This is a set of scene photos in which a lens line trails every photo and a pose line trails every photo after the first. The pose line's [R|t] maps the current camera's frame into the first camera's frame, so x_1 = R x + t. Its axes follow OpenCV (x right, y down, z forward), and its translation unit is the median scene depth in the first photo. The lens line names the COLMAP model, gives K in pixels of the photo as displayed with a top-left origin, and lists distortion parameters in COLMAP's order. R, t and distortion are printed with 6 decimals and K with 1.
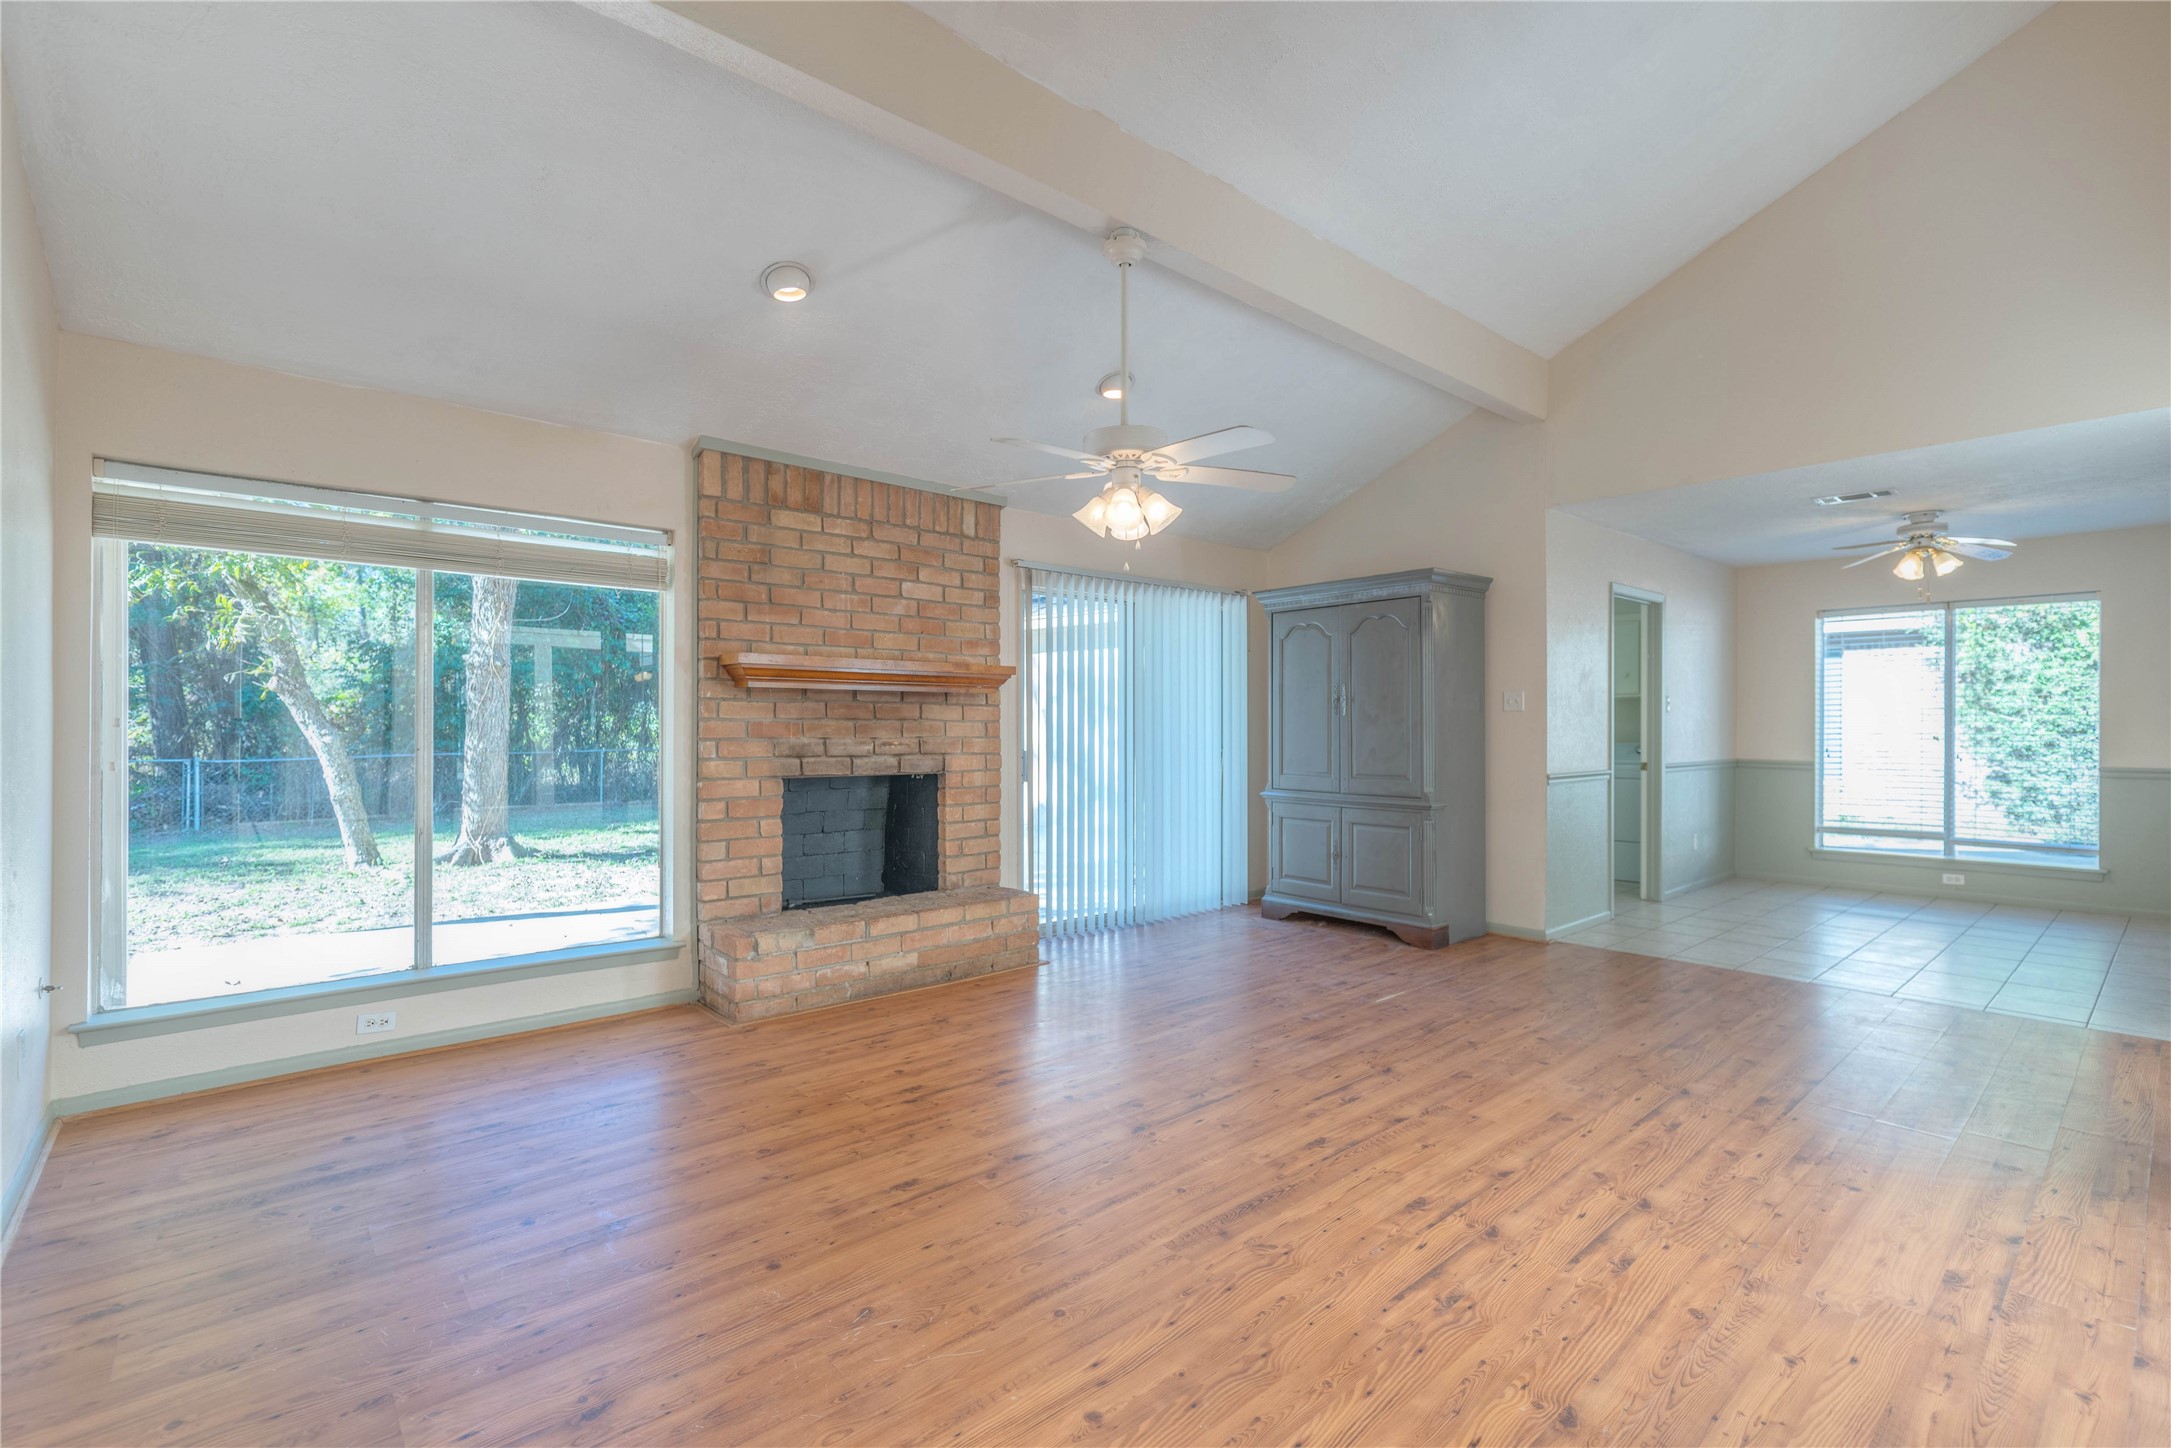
lens RADIAL K [[975.3, 0, 1076.2], [0, 975.3, 717.8], [0, 0, 1]] dist [-0.000539, 0.000013]
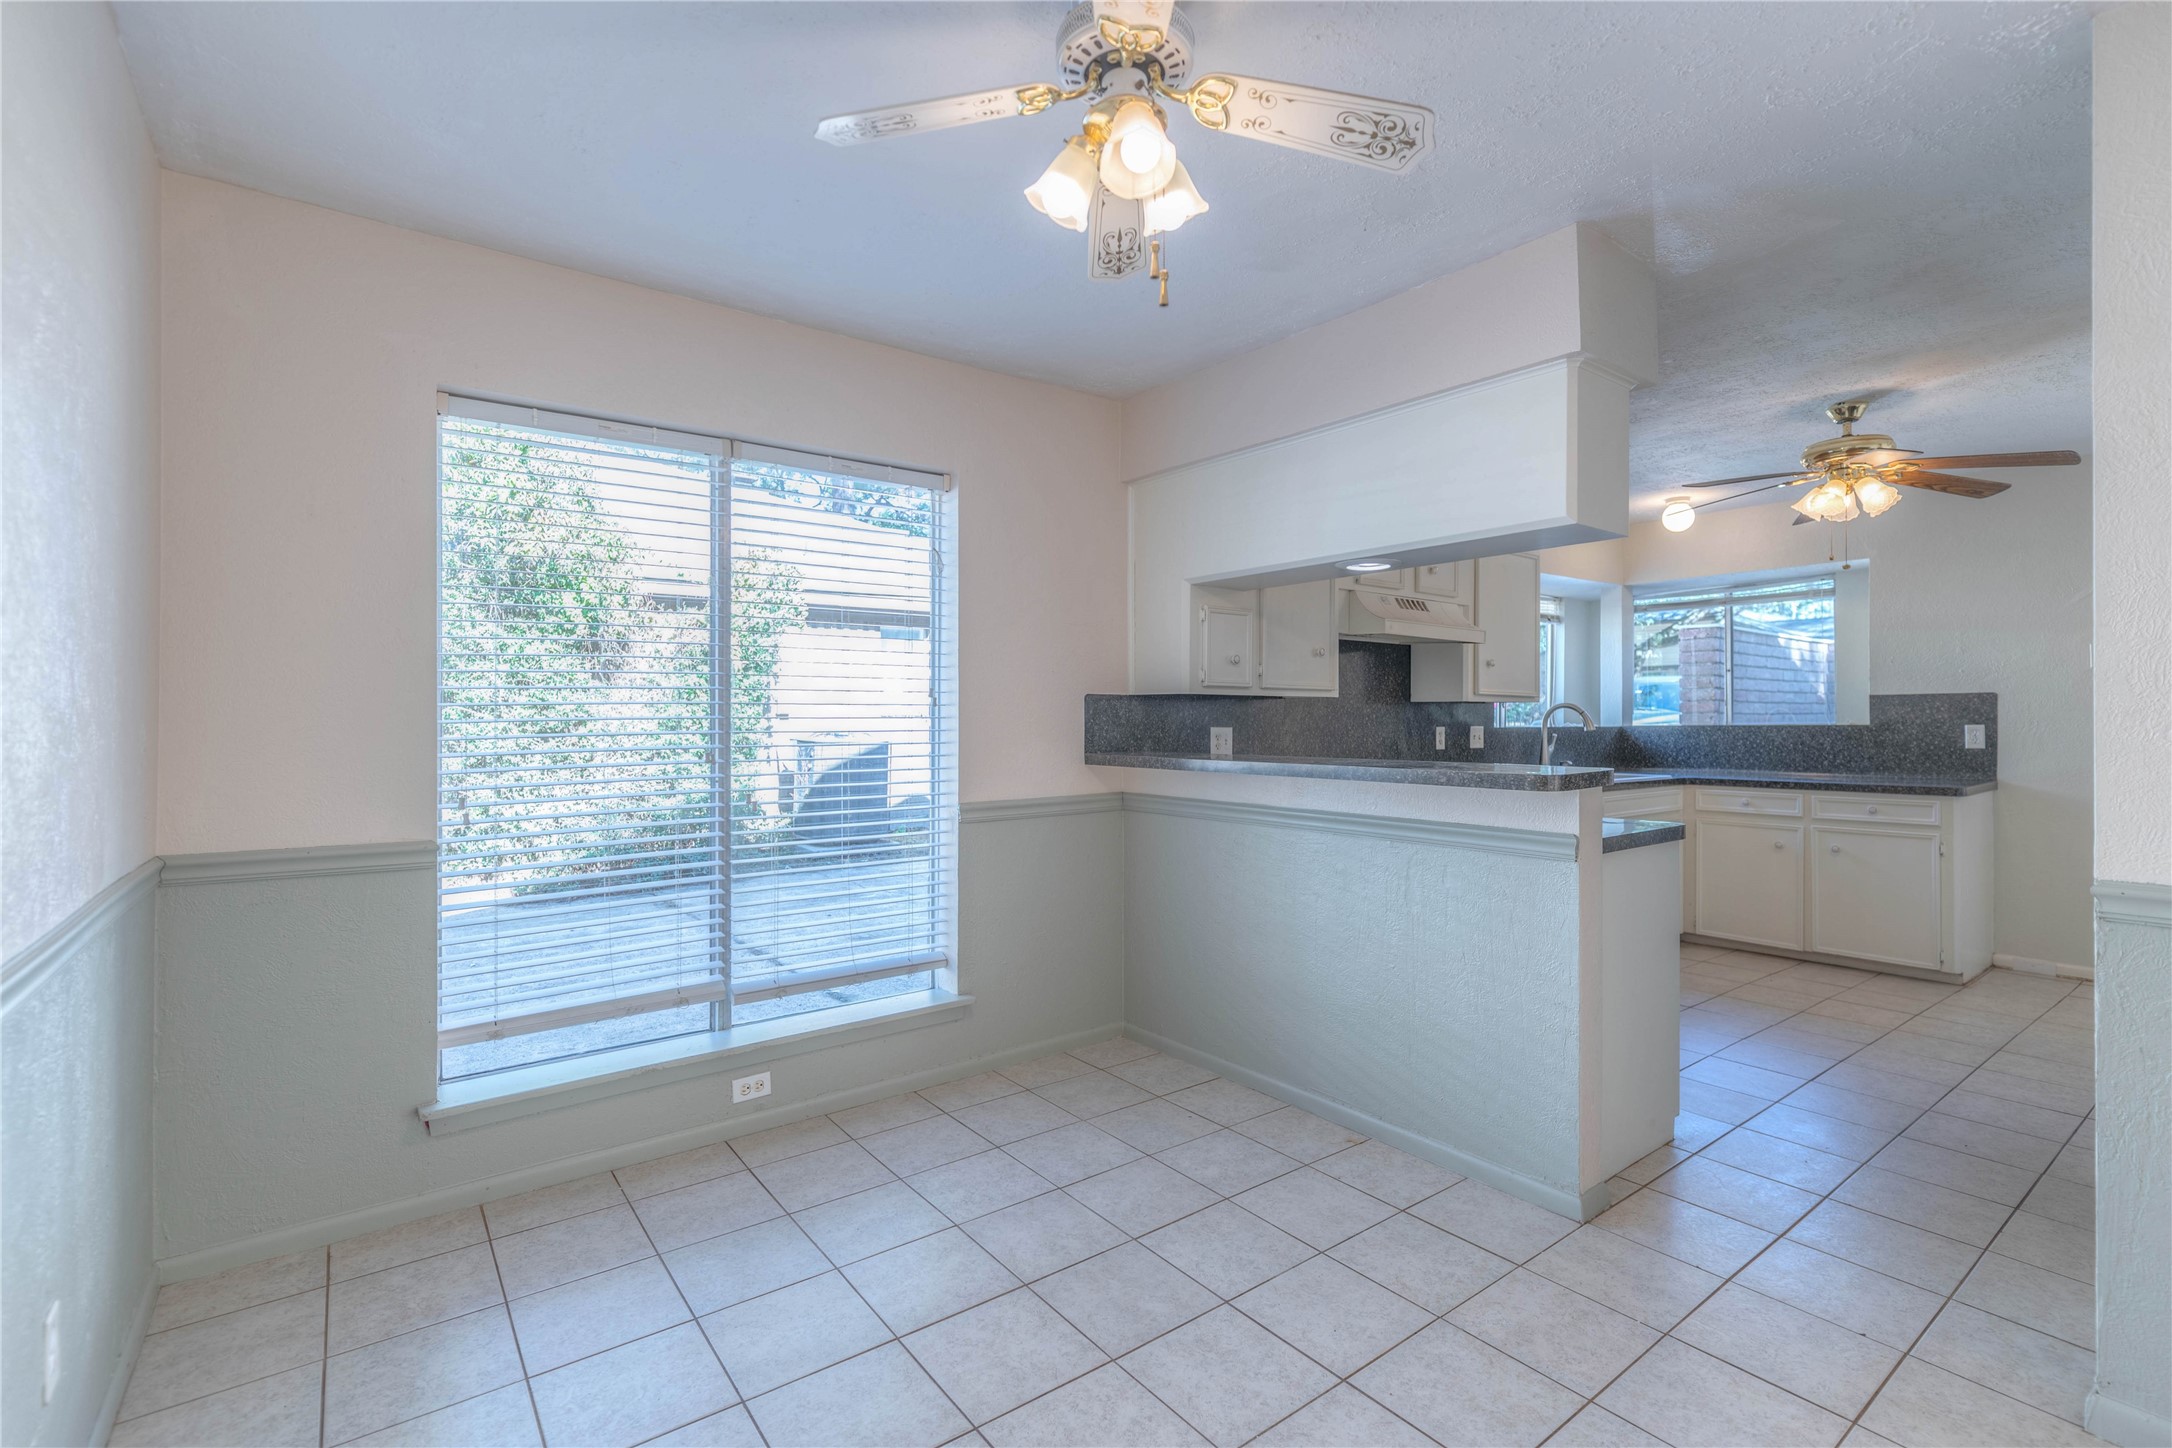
lens RADIAL K [[975.8, 0, 1076.7], [0, 975.8, 717.8], [0, 0, 1]] dist [-0.000539, 0.000013]
pose [[0.071974, -0.000631, 0.997406, 0.752789], [-0.002992, 0.999995, 0.000848, 0.002583], [-0.997402, -0.003045, 0.071971, 1.294290]]
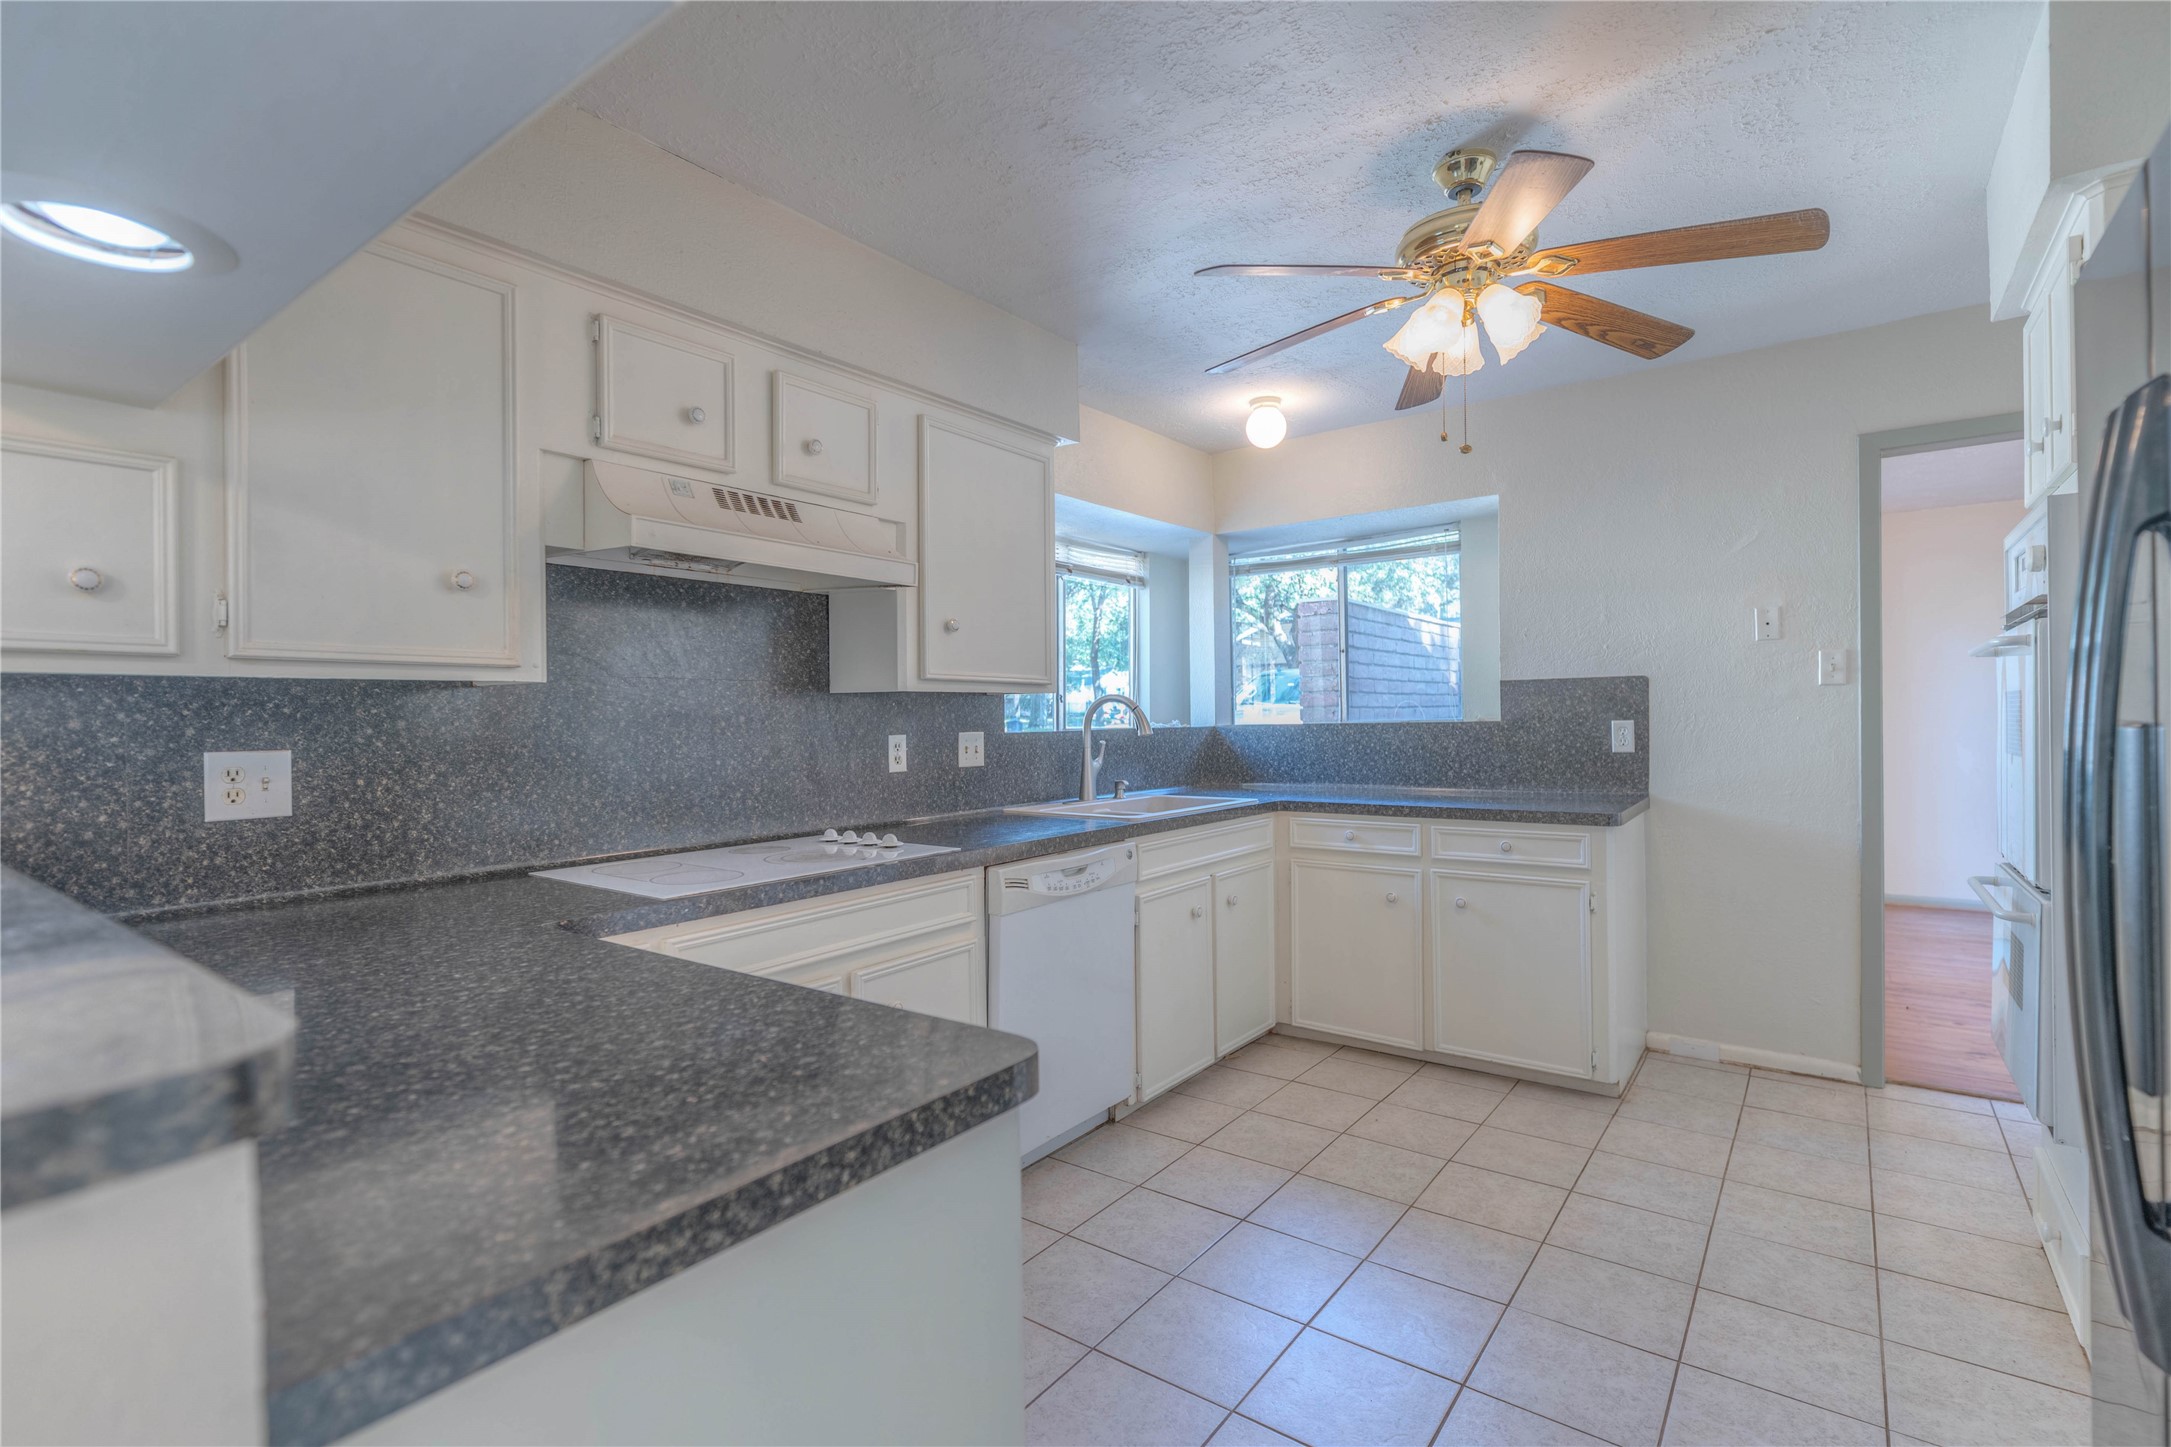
lens RADIAL K [[1022.0, 0, 1058.4], [0, 1022.0, 718.4], [0, 0, 1]] dist [0.001339, 0.000309]
pose [[-0.203345, -0.002054, 0.979105, 1.226841], [0.009135, 0.999950, 0.003995, -0.000853], [-0.979065, 0.009757, -0.203316, 0.965924]]
